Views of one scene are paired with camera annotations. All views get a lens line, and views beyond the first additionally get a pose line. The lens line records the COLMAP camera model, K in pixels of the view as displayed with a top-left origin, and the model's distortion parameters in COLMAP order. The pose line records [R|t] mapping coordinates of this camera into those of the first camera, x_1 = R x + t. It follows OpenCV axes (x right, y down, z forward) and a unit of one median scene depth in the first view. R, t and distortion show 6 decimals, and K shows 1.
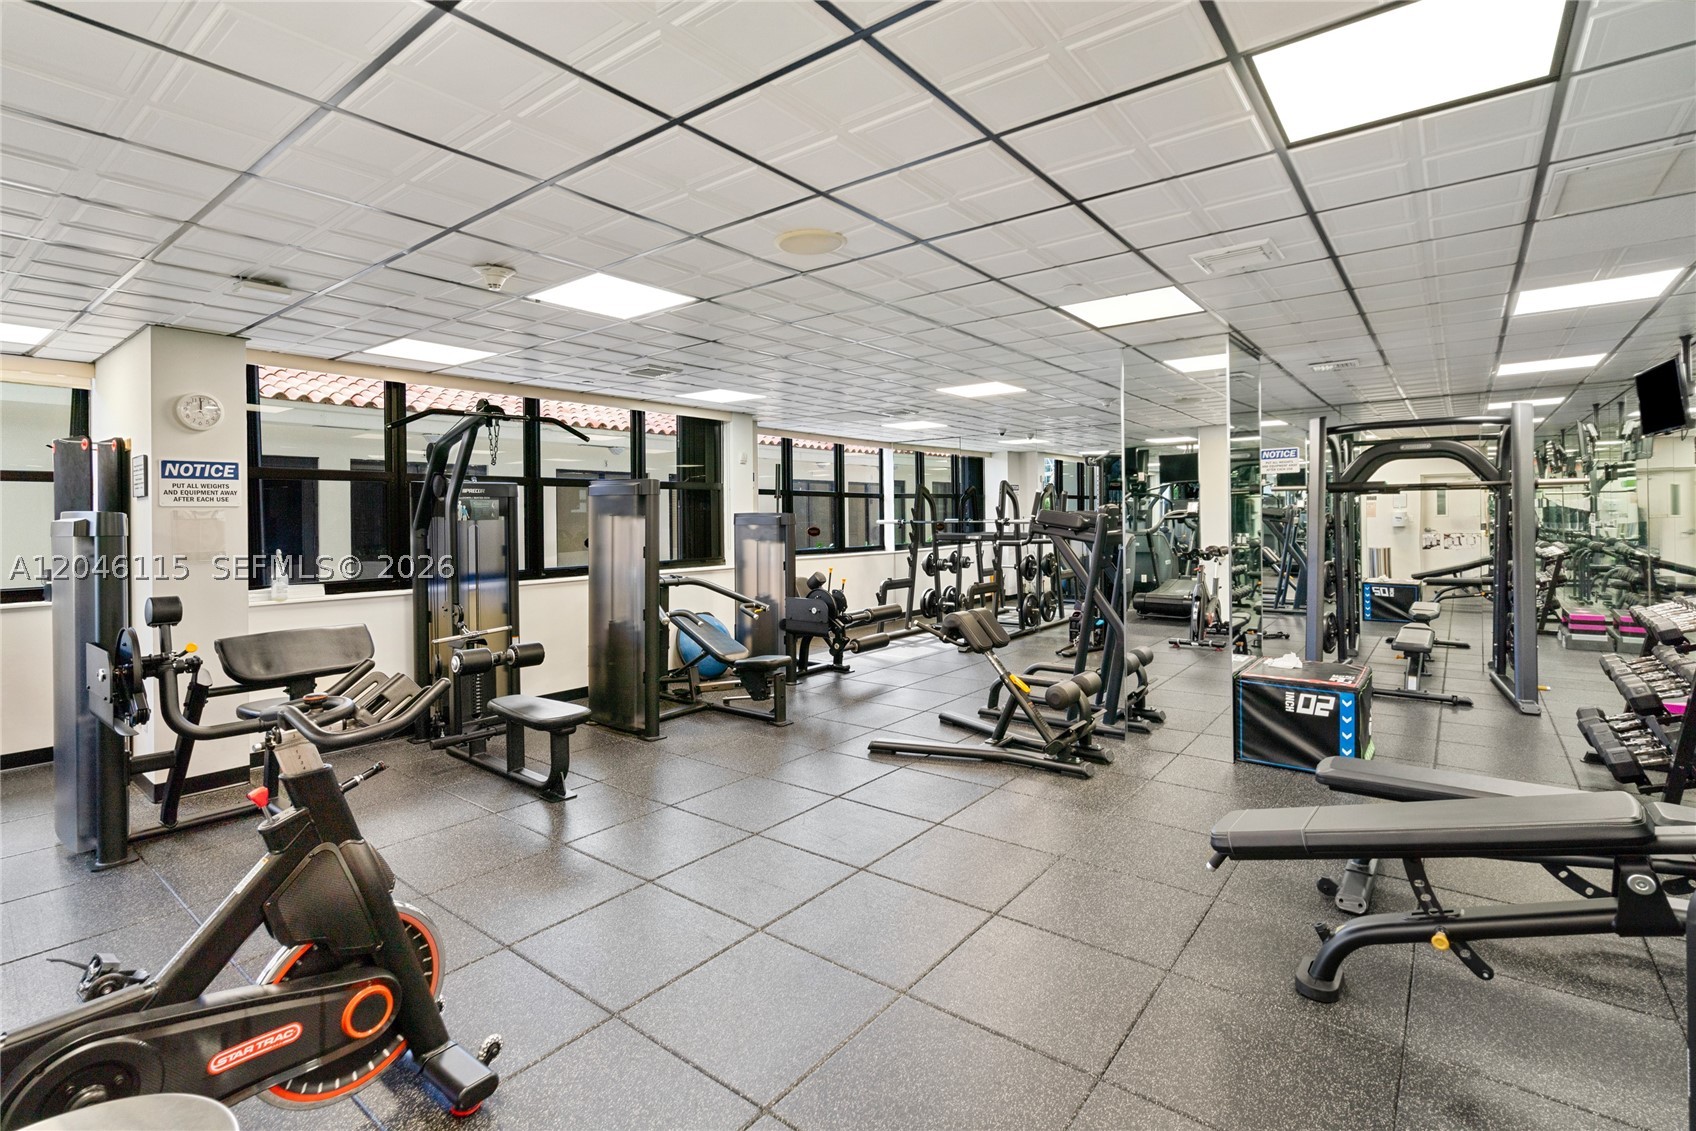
lens RADIAL K [[782.5, 0, 842.5], [0, 782.5, 518.5], [0, 0, 1]] dist [-0.002939, -0.000700]
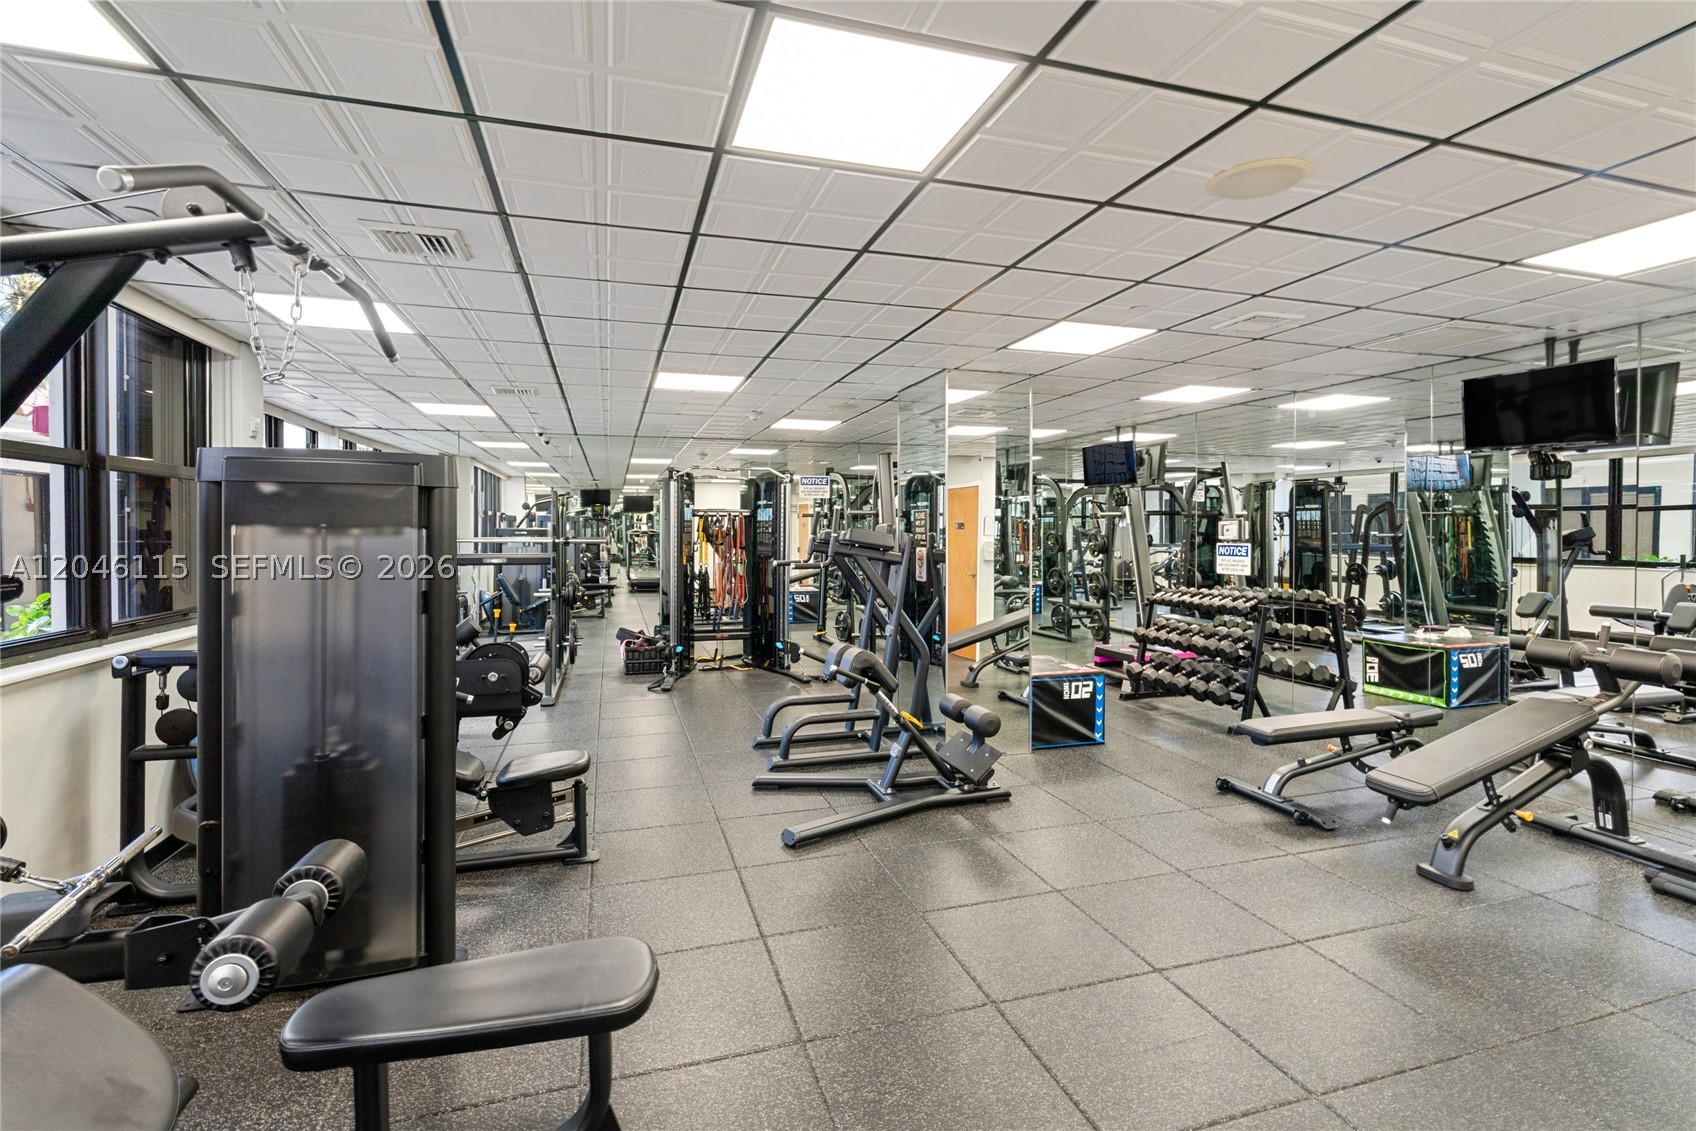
lens RADIAL K [[782.5, 0, 830.3], [0, 782.5, 541.2], [0, 0, 1]] dist [-0.002939, -0.000700]
pose [[0.584900, -0.001938, 0.811103, -0.633154], [-0.002218, 0.999990, 0.003988, 0.000771], [-0.811103, -0.004132, 0.584889, 0.611876]]
